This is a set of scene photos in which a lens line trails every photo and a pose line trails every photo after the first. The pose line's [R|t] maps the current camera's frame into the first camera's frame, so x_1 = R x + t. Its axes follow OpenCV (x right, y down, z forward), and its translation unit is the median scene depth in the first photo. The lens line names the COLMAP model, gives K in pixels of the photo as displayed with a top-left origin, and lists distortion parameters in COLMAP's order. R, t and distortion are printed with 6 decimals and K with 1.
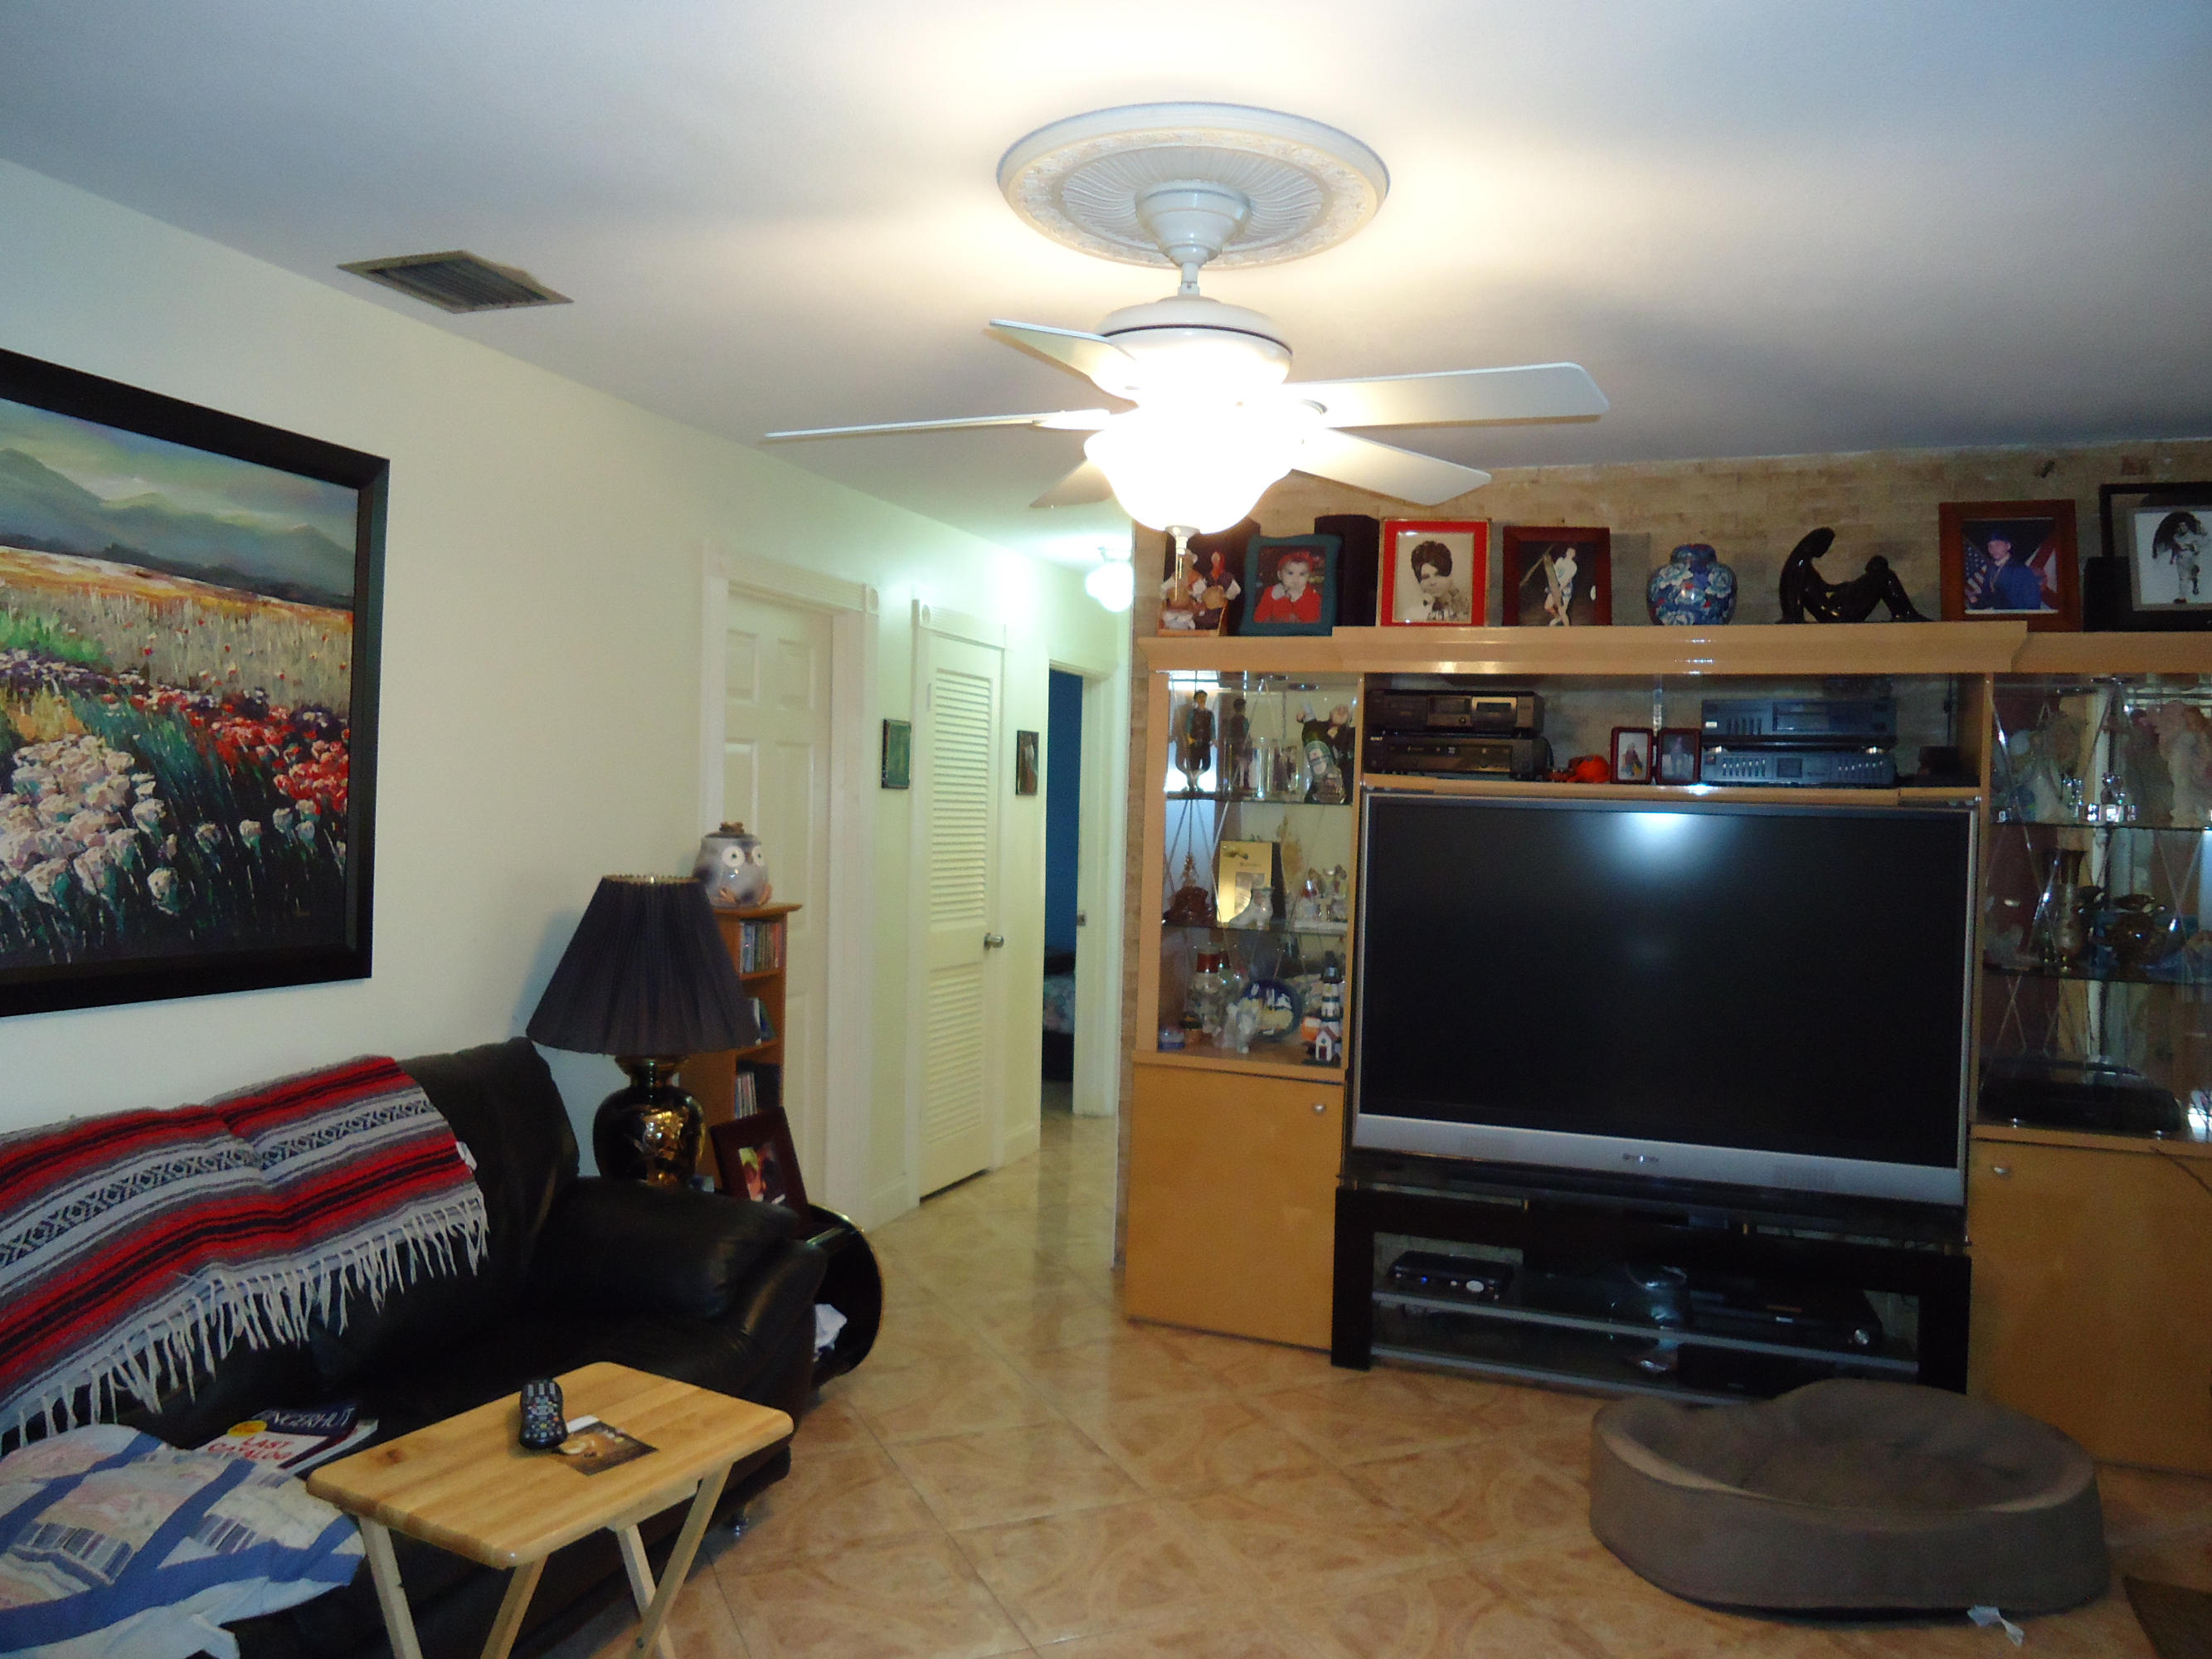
lens RADIAL K [[1613.9, 0, 1112.9], [0, 1613.9, 818.1], [0, 0, 1]] dist [-0.002824, 0.001064]
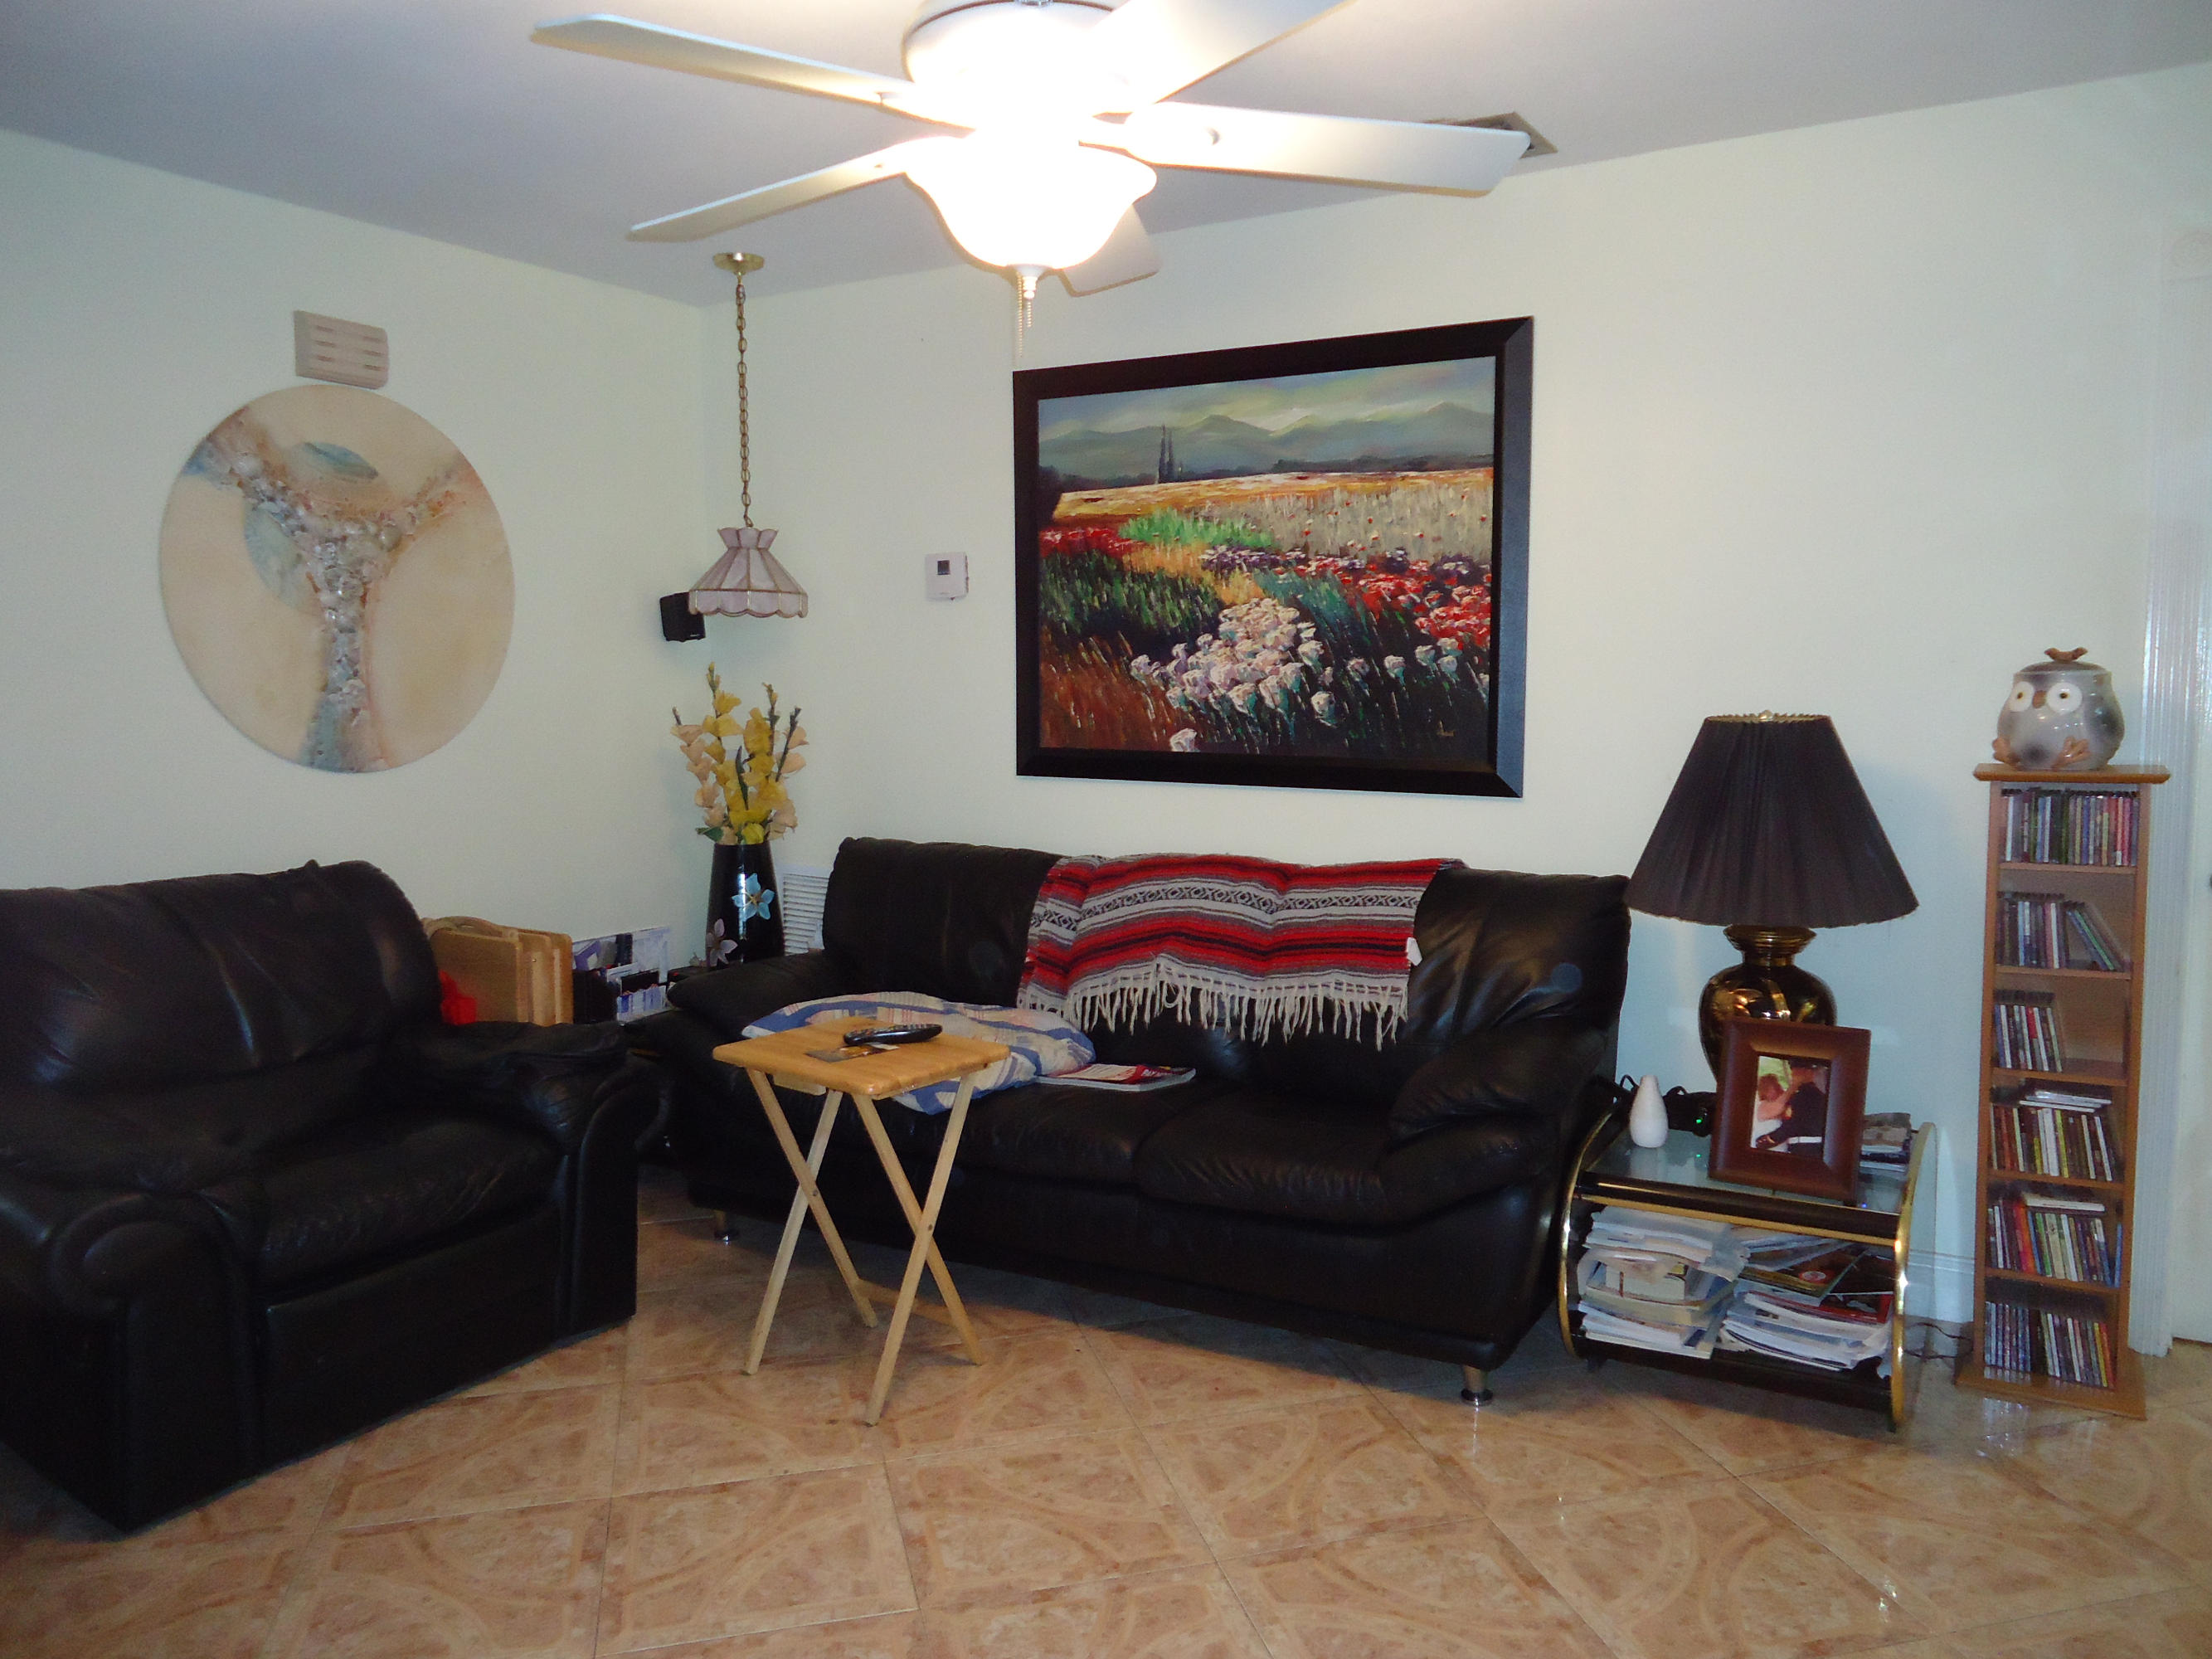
lens RADIAL K [[1613.9, 0, 1112.9], [0, 1613.9, 818.1], [0, 0, 1]] dist [-0.002824, 0.001064]
pose [[-0.177147, 0.064956, -0.982039, 0.768032], [-0.006880, 0.997713, 0.067234, 0.046065], [0.984160, 0.018667, -0.176295, 1.044790]]
